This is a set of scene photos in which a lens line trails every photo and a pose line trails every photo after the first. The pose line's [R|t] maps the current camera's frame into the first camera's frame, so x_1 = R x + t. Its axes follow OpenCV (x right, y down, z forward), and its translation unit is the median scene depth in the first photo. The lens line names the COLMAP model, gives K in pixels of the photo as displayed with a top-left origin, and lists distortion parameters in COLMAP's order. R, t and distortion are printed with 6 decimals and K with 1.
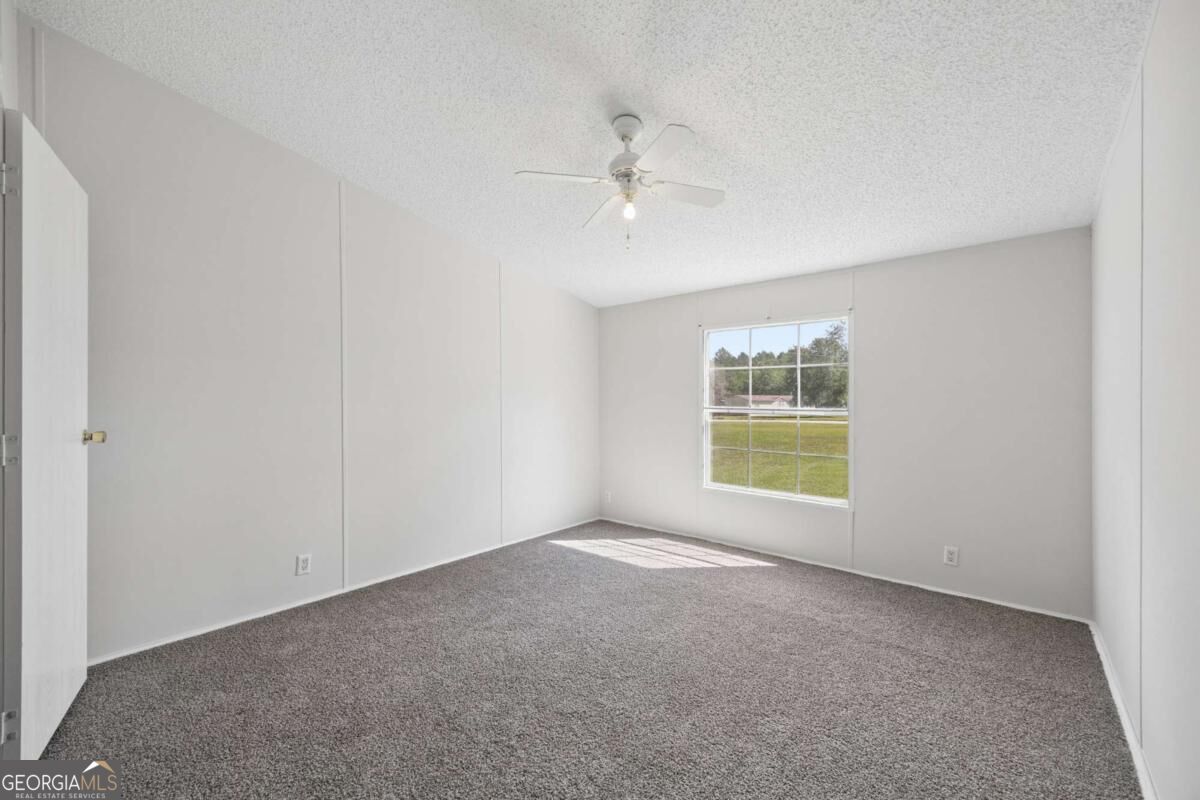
lens RADIAL K [[471.1, 0, 596.7], [0, 471.1, 403.8], [0, 0, 1]] dist [0.001675, -0.000214]
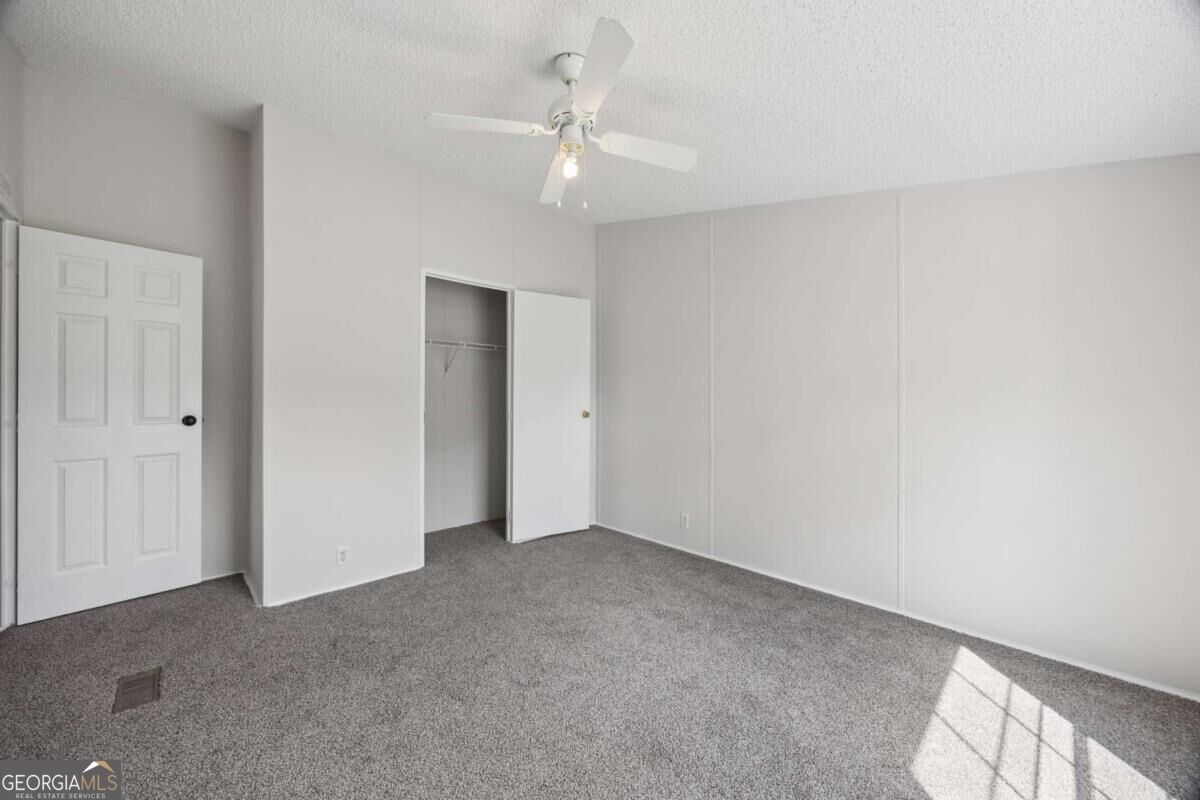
lens RADIAL K [[471.1, 0, 596.7], [0, 471.1, 403.8], [0, 0, 1]] dist [0.001675, -0.000214]
pose [[-0.124318, 0.011661, -0.992174, 0.582478], [0.003546, 0.999930, 0.011308, -0.002988], [0.992236, -0.002113, -0.124351, 0.752474]]
